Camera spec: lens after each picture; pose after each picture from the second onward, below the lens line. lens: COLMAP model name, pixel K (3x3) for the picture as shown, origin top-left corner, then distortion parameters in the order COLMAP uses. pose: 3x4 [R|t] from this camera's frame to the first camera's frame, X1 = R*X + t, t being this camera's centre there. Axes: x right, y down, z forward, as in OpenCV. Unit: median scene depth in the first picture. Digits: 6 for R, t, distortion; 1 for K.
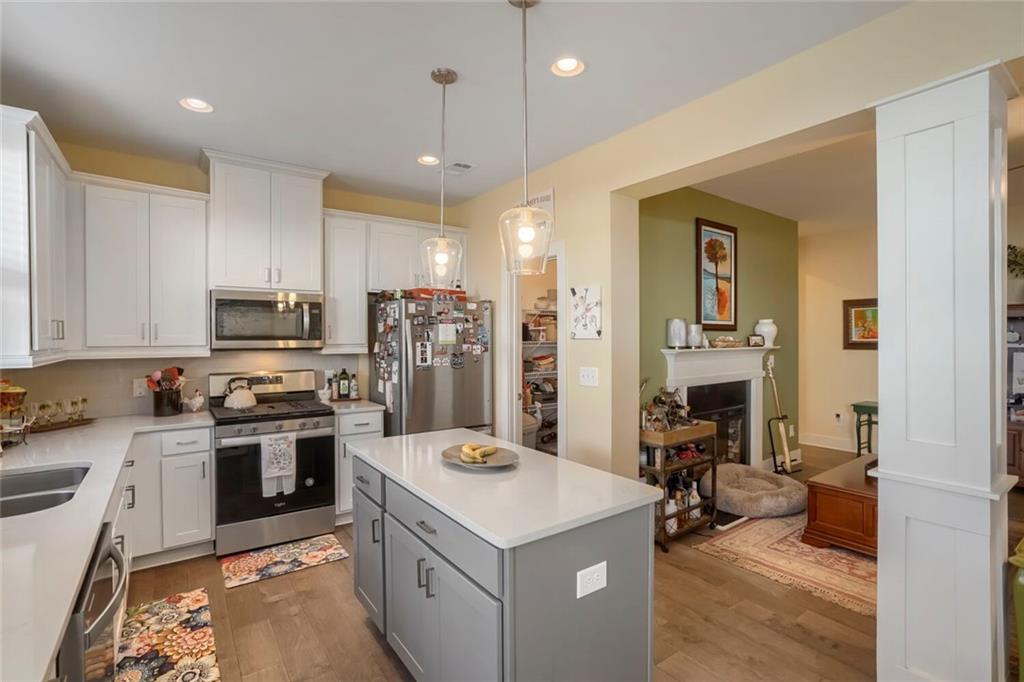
lens RADIAL K [[477.5, 0, 512.0], [0, 477.5, 341.0], [0, 0, 1]] dist [-0.051757, 0.020861]
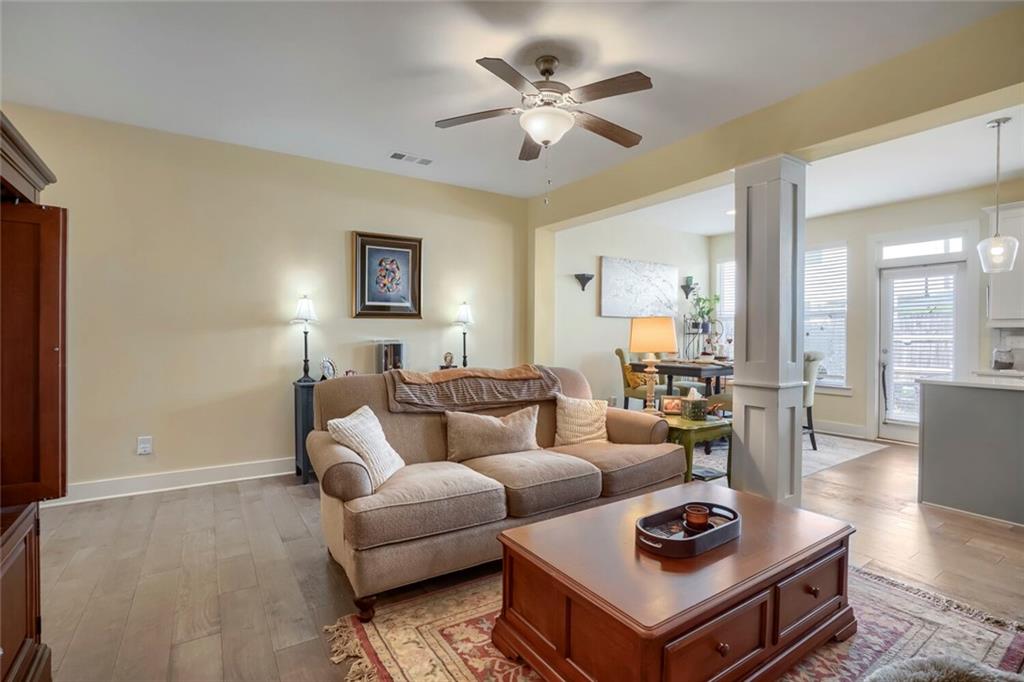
lens RADIAL K [[489.2, 0, 510.3], [0, 489.2, 336.8], [0, 0, 1]] dist [-0.000157, -0.000042]
pose [[-0.999530, -0.004179, 0.030385, 0.906069], [-0.003799, 0.999914, 0.012544, 0.047851], [-0.030435, 0.012423, -0.999460, 1.430414]]
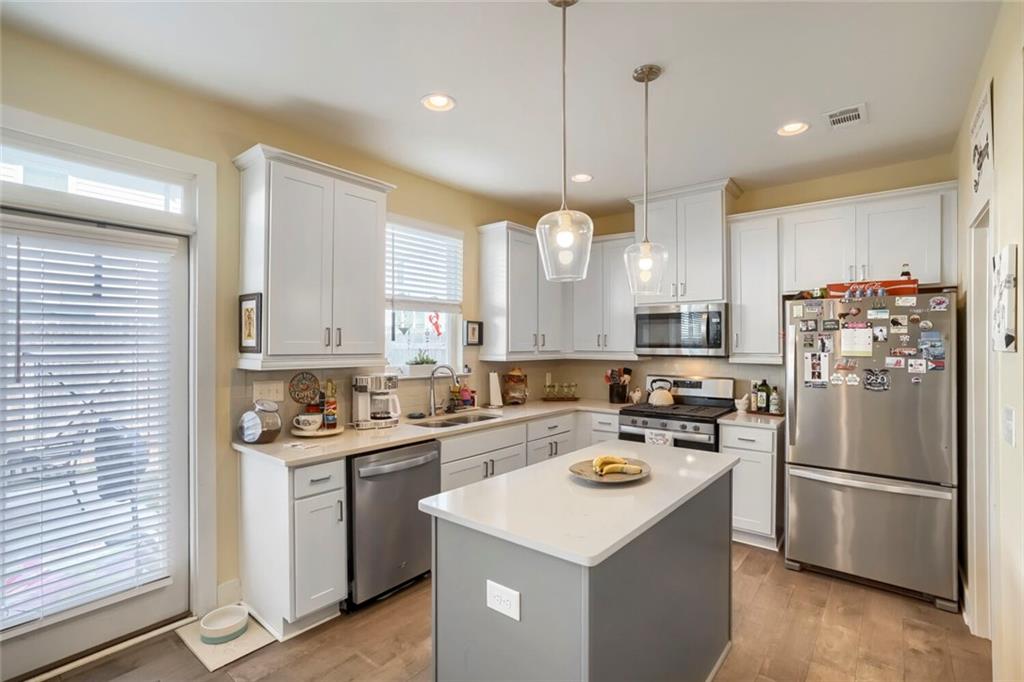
lens RADIAL K [[482.6, 0, 517.1], [0, 482.6, 341.7], [0, 0, 1]] dist [-0.047929, 0.022053]
pose [[0.267730, -0.001231, -0.963493, 0.443331], [-0.013842, 0.999891, -0.005123, -0.004885], [0.963395, 0.014708, 0.267683, 0.303792]]
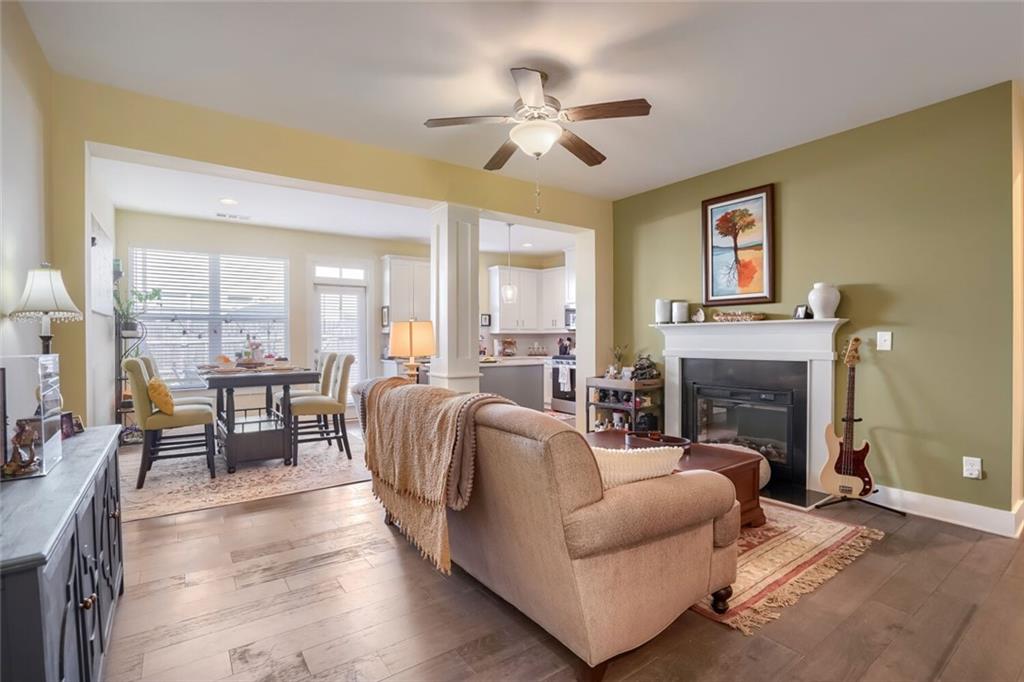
lens RADIAL K [[485.4, 0, 512.4], [0, 485.4, 337.8], [0, 0, 1]] dist [-0.062039, 0.022219]
pose [[-0.003190, -0.000636, -0.999995, 1.622954], [-0.003904, 0.999992, -0.000624, 0.054680], [0.999987, 0.003902, -0.003193, 0.633350]]
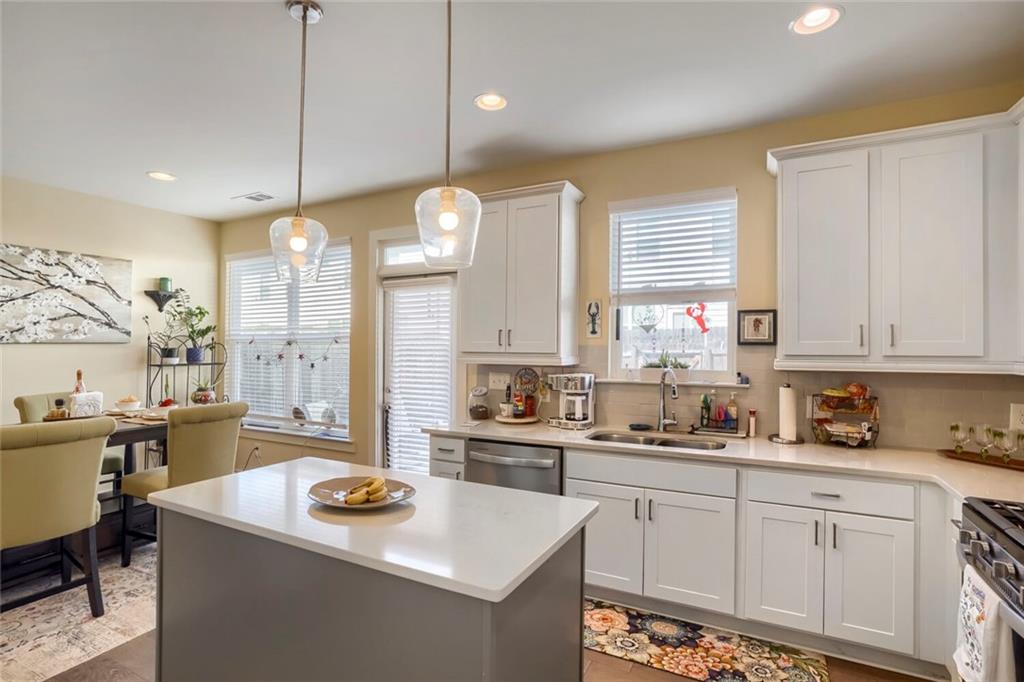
lens RADIAL K [[485.4, 0, 512.4], [0, 485.4, 337.8], [0, 0, 1]] dist [-0.062039, 0.022219]
pose [[-0.894215, -0.002129, -0.447633, 0.038485], [-0.001730, 0.999998, -0.001298, -0.010436], [0.447635, -0.000386, -0.894216, 0.993880]]
